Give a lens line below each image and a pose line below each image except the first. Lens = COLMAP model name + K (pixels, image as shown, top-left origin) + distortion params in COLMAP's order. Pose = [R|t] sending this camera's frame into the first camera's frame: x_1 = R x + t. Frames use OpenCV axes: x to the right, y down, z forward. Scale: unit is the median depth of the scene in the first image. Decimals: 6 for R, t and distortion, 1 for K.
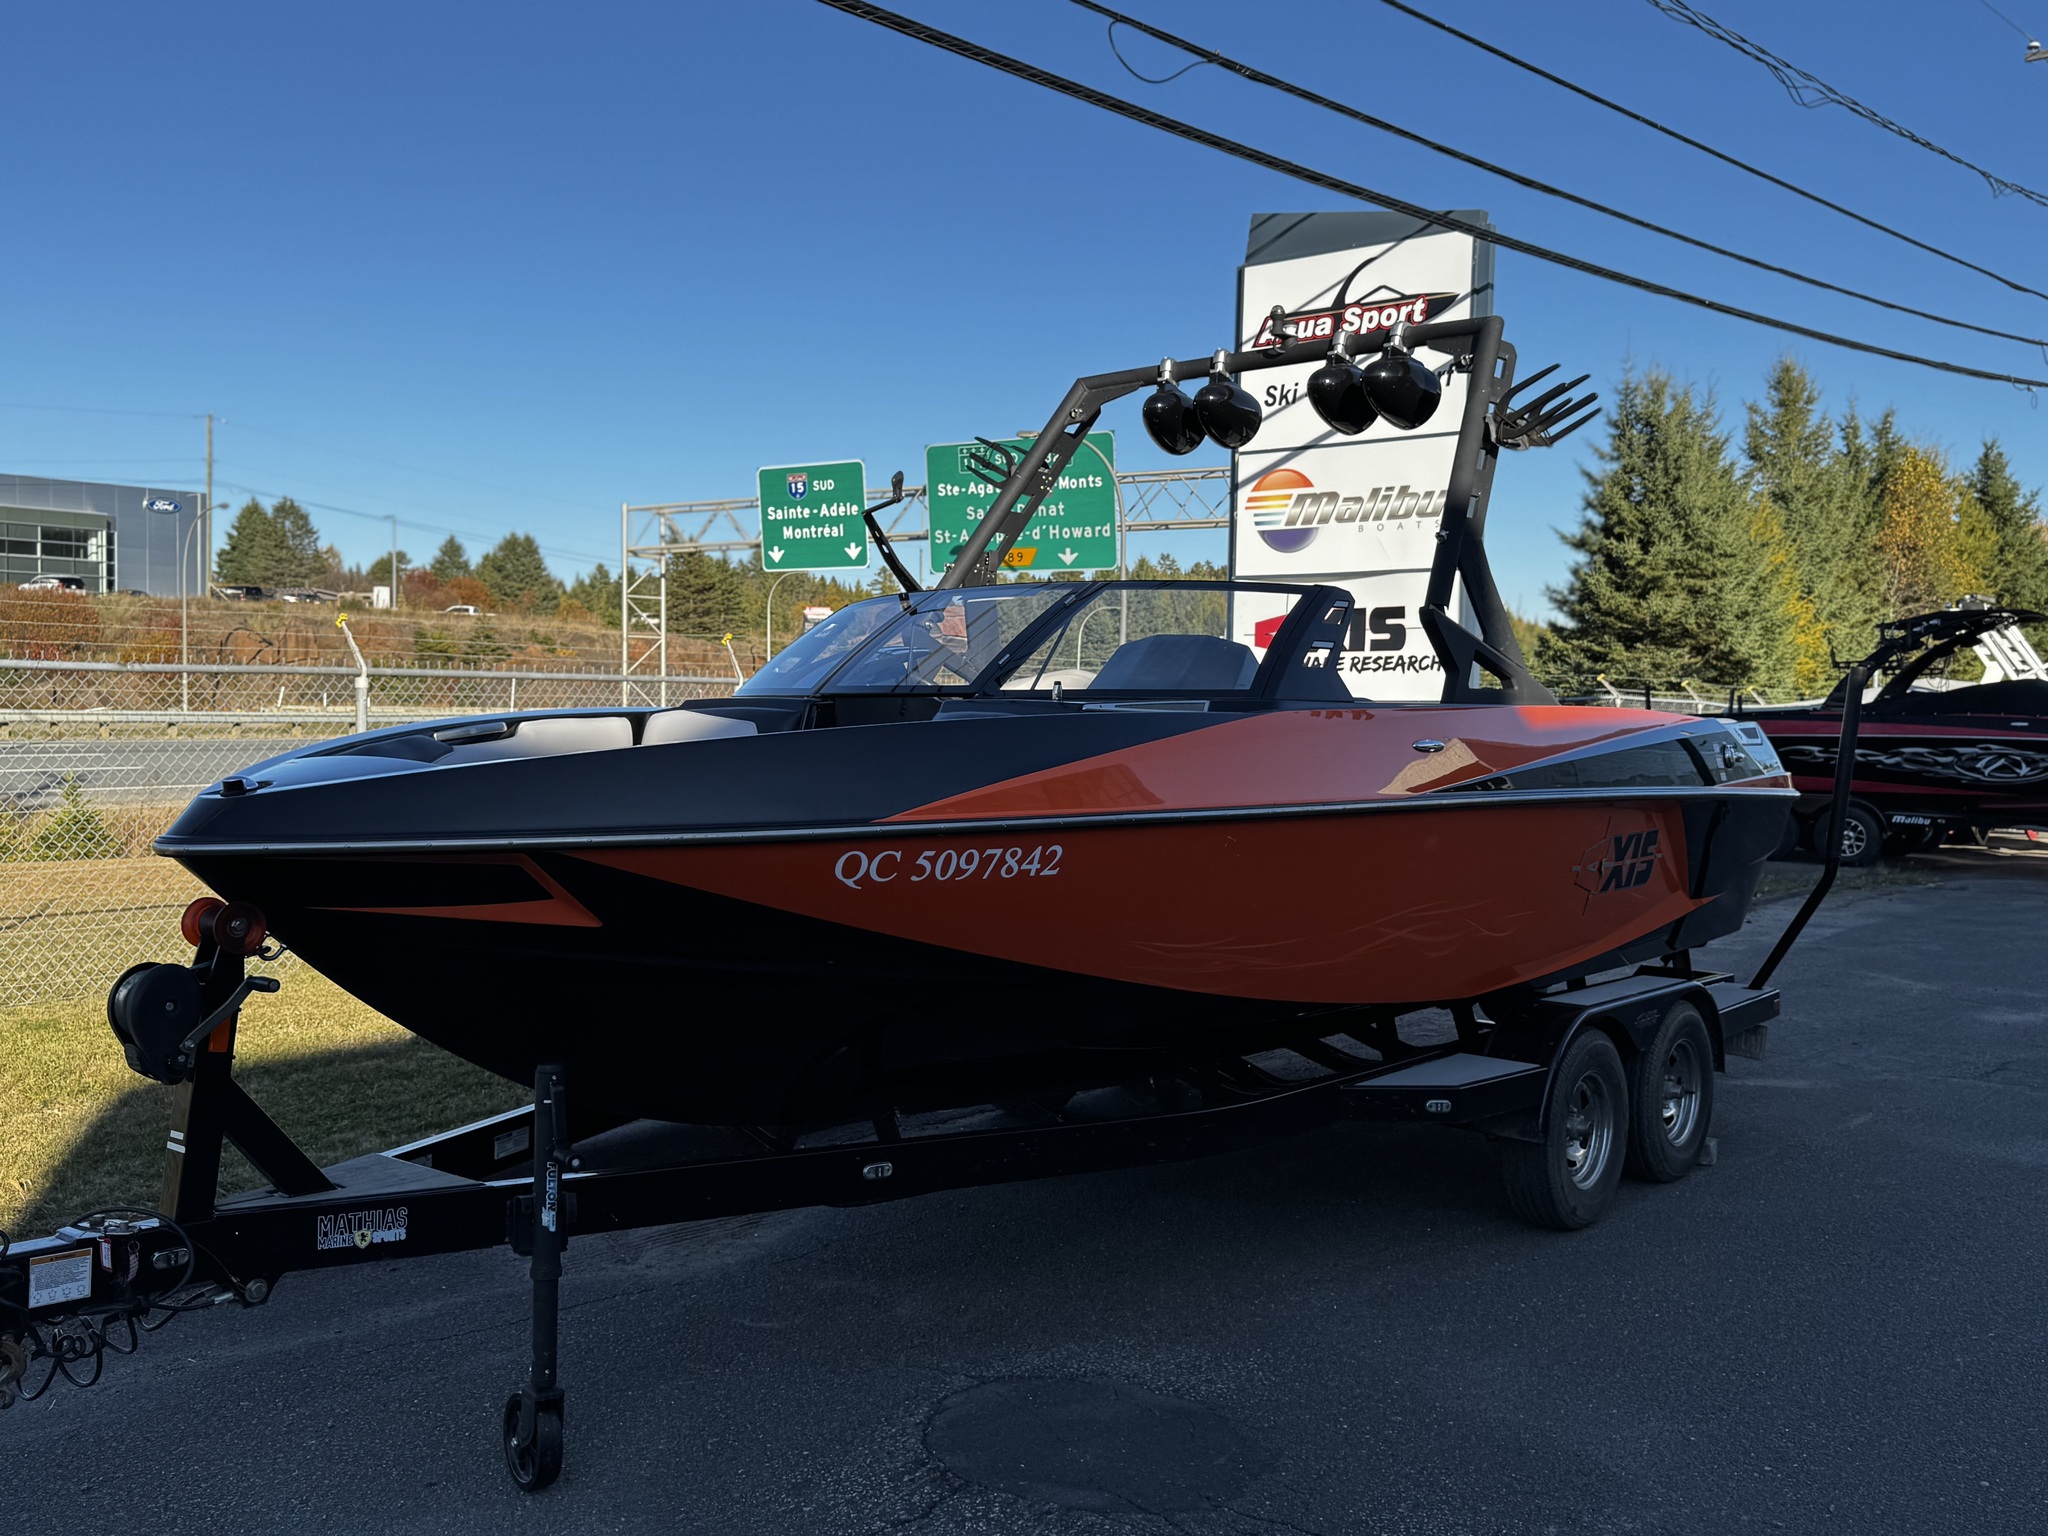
lens RADIAL K [[1807.9, 0, 1010.3], [0, 1807.9, 781.2], [0, 0, 1]] dist [0.114534, -0.197264]
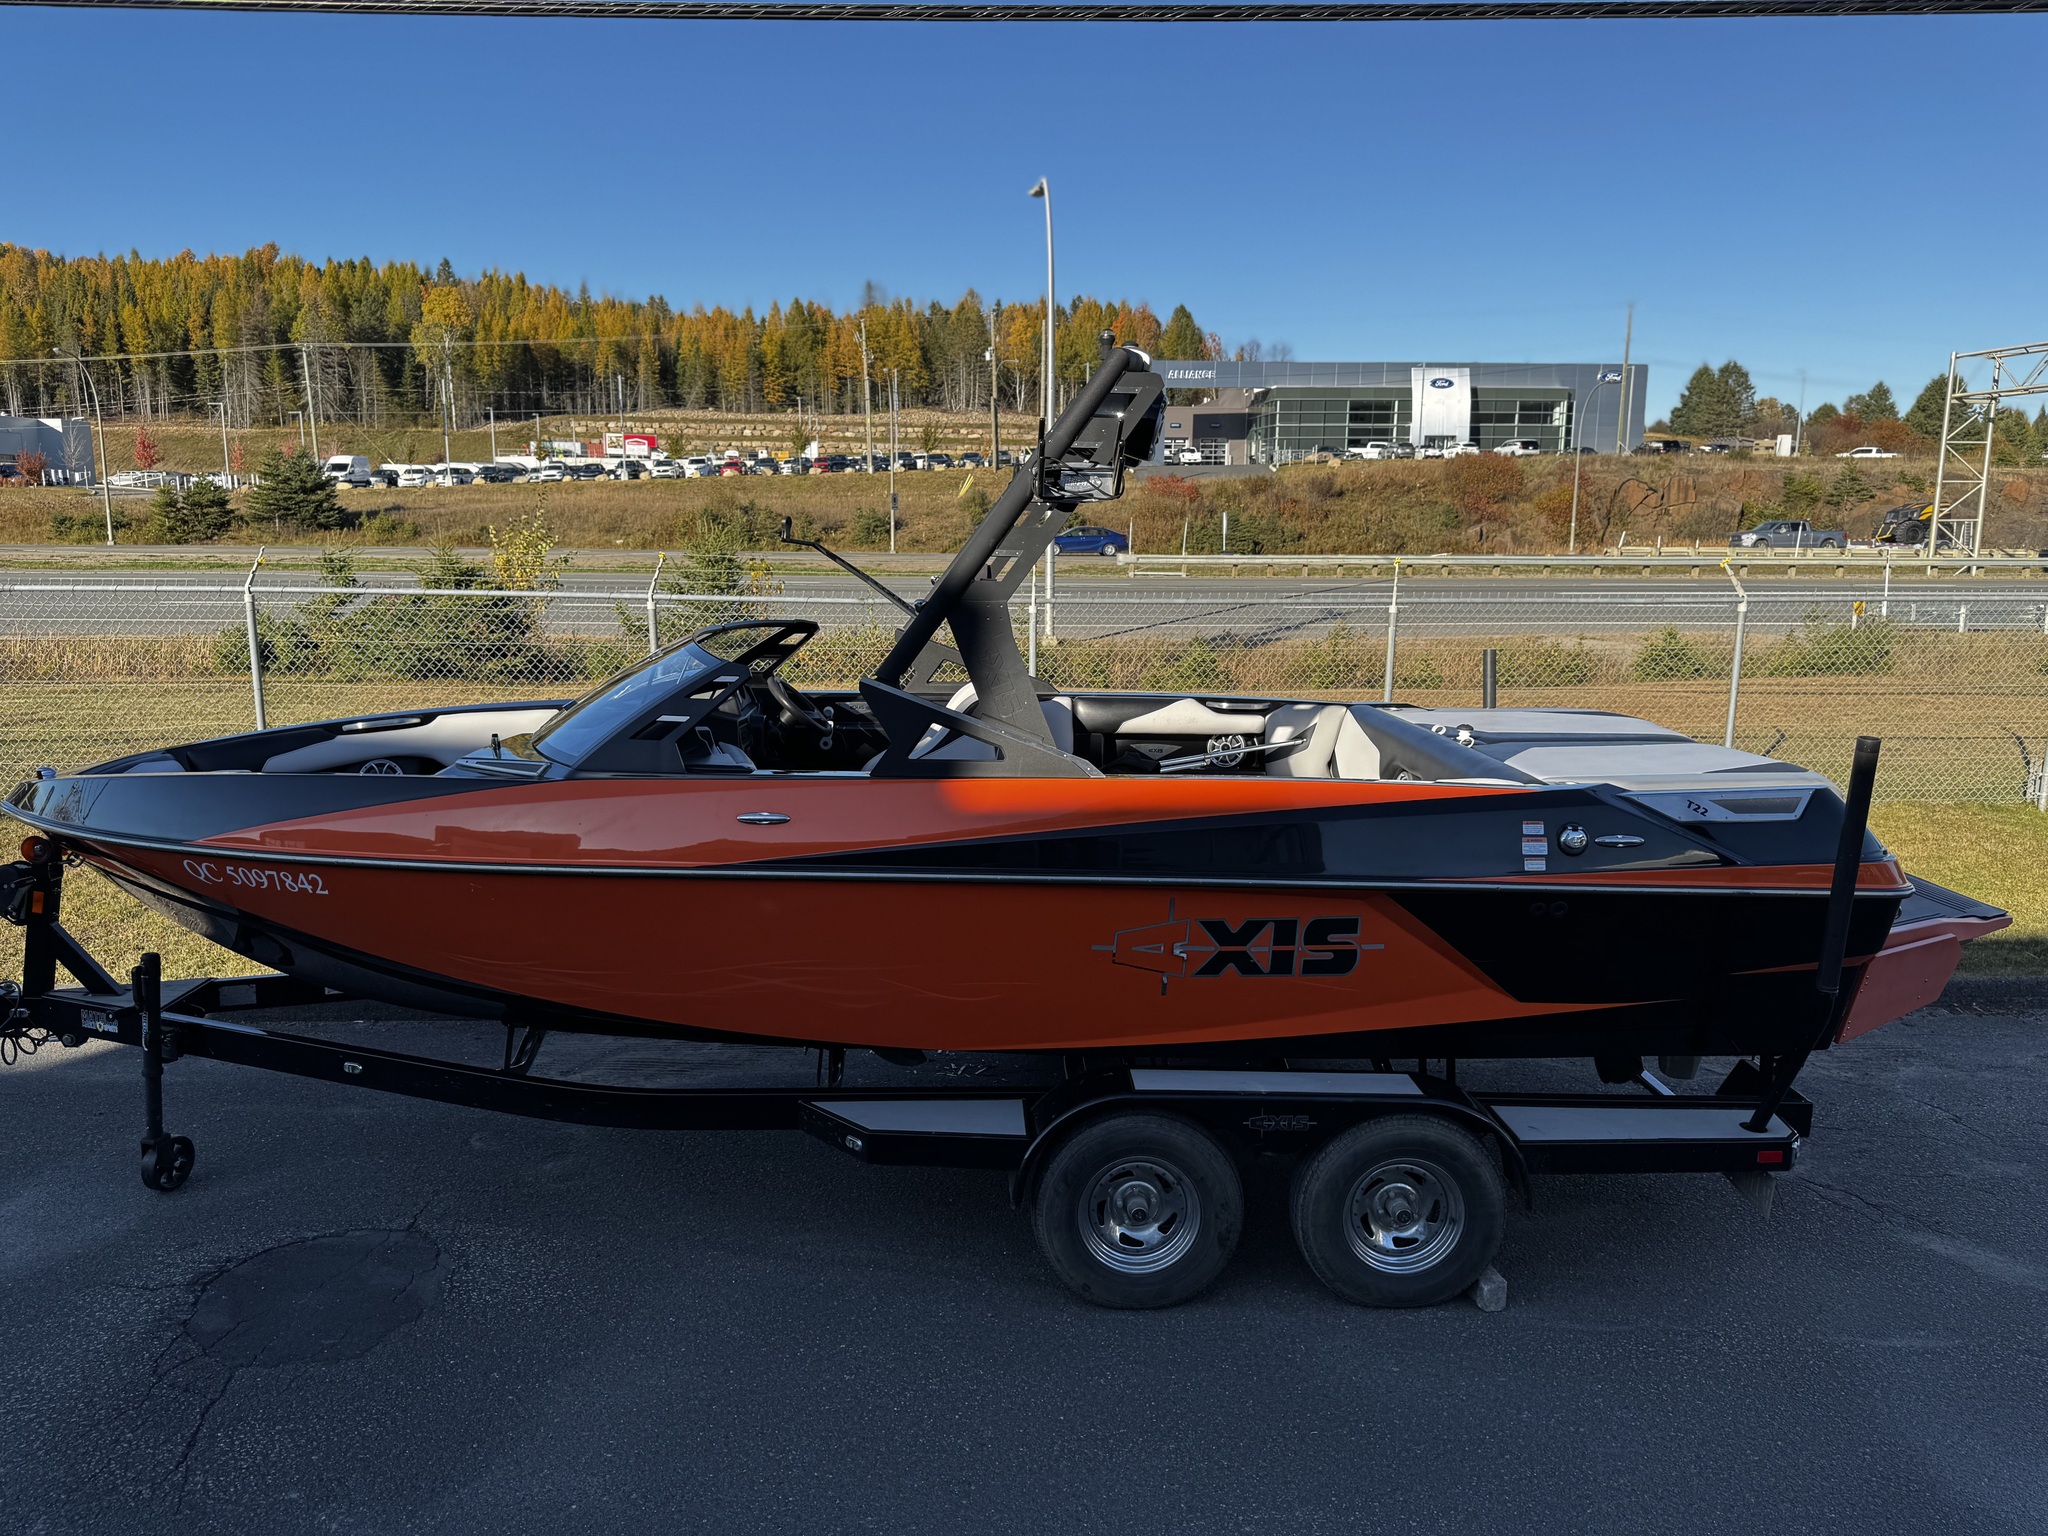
lens RADIAL K [[1457.7, 0, 1029.5], [0, 1457.7, 758.1], [0, 0, 1]] dist [0.024382, -0.030489]
pose [[0.668701, 0.117189, -0.734238, 0.284970], [-0.033490, 0.991246, 0.127708, -0.049894], [0.742777, -0.060809, 0.666772, 0.163502]]
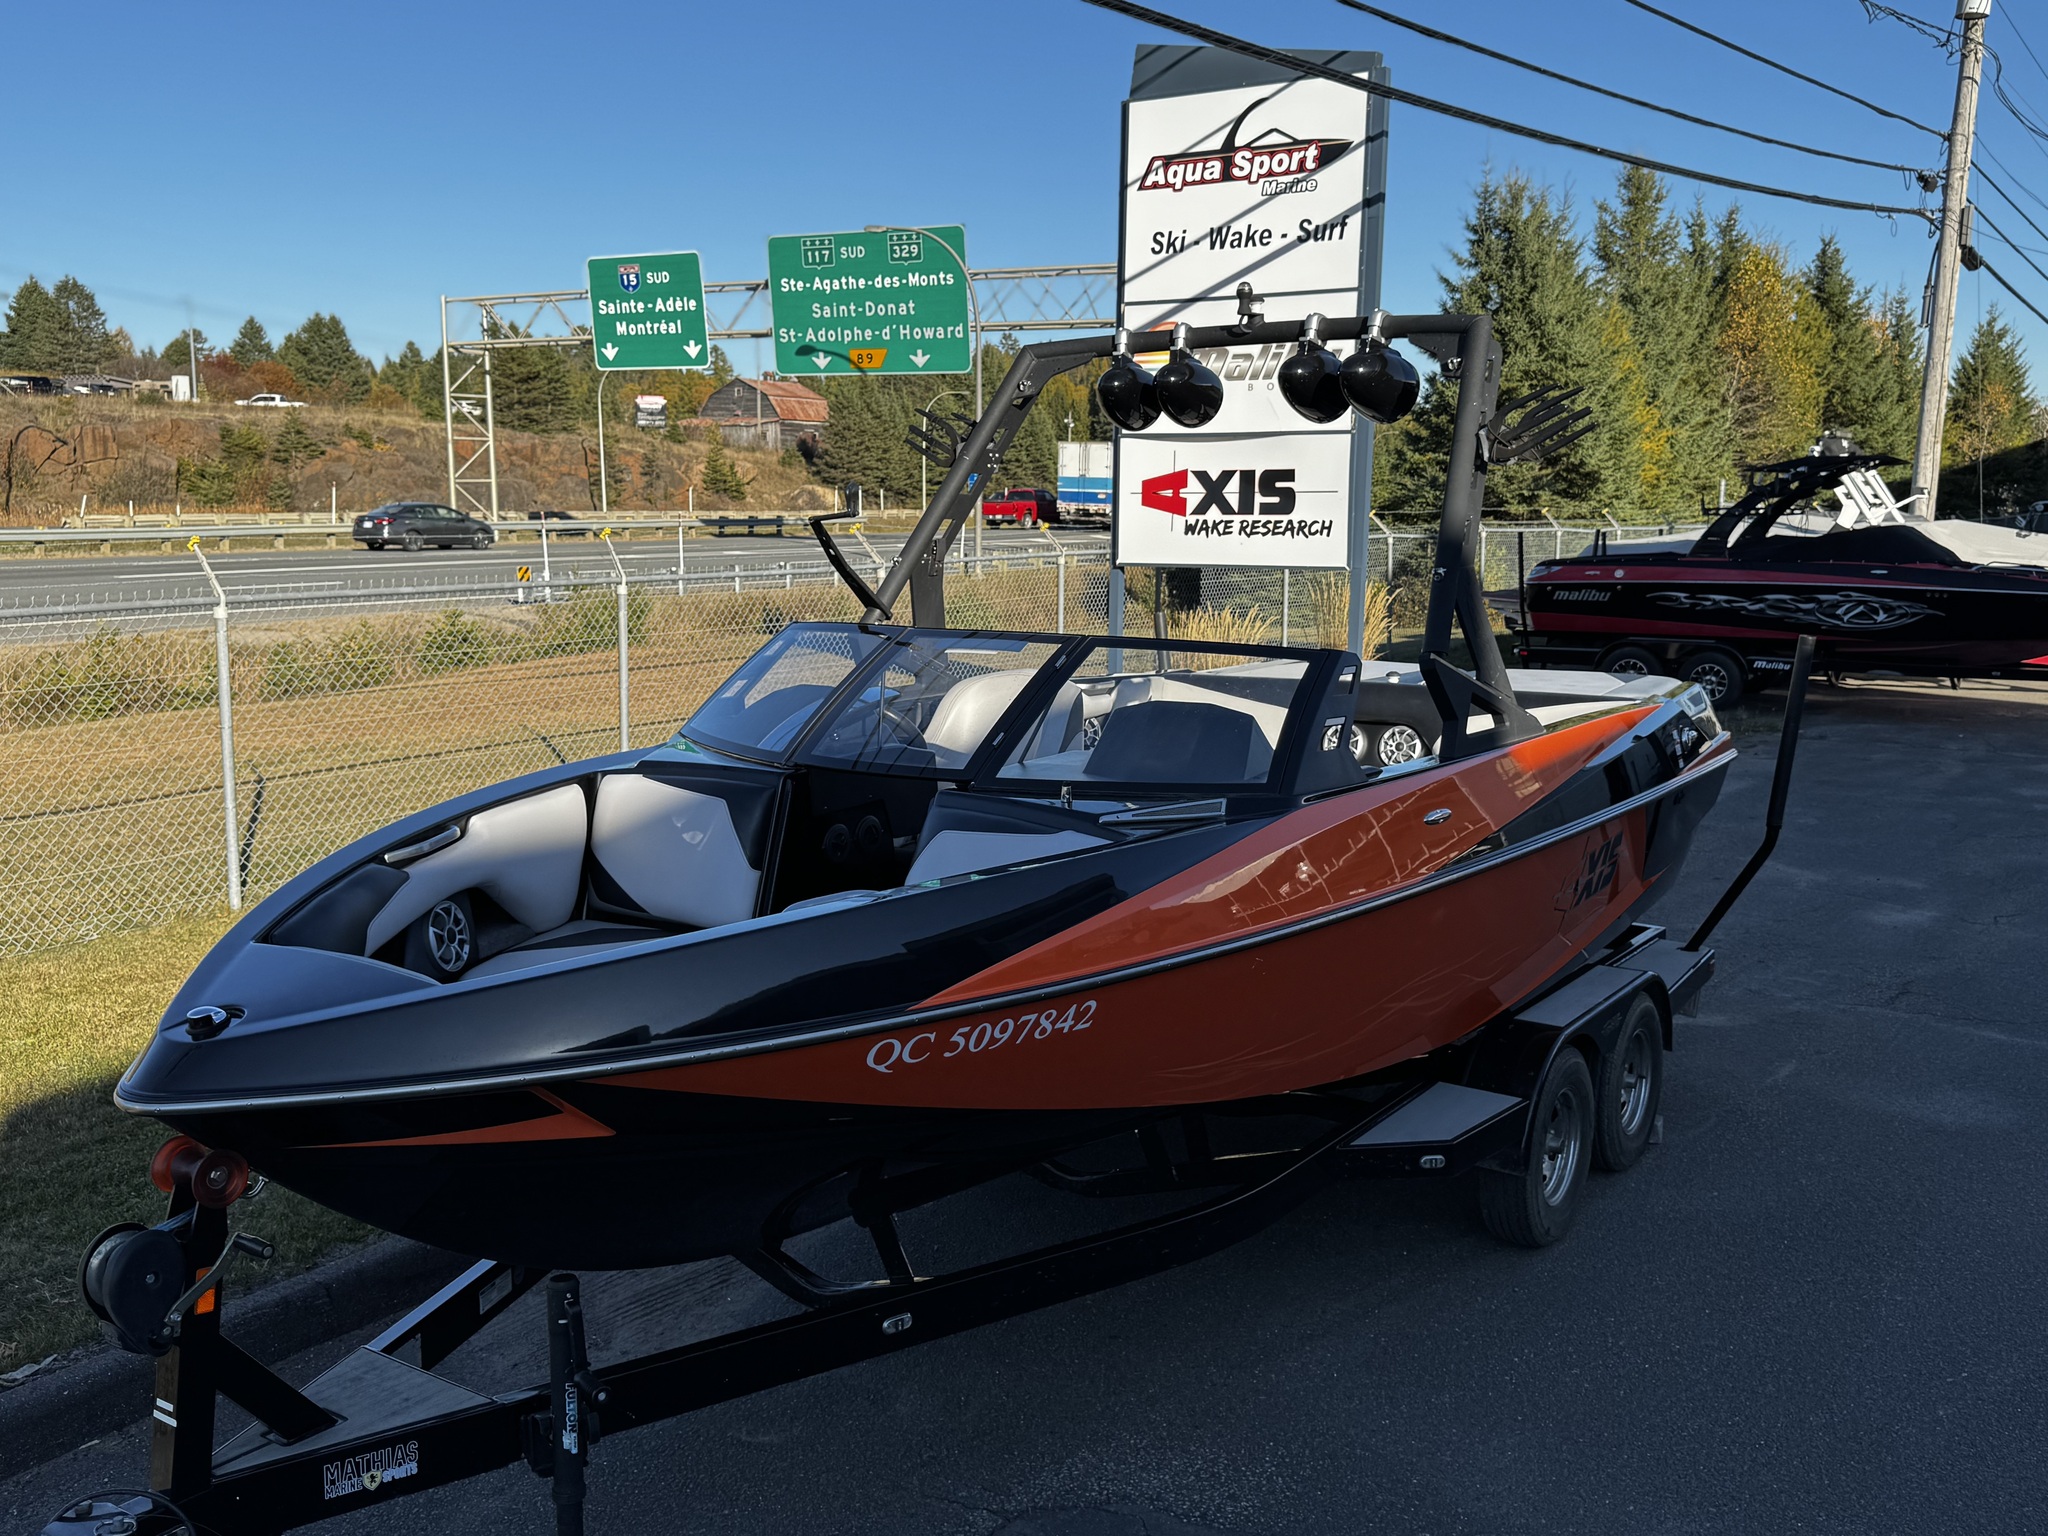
lens RADIAL K [[1807.9, 0, 1015.1], [0, 1807.9, 782.2], [0, 0, 1]] dist [0.114534, -0.197264]
pose [[0.995941, -0.022372, 0.087181, -0.022624], [0.011882, 0.992819, 0.119031, -0.046002], [-0.089218, -0.117512, 0.989056, 0.020924]]
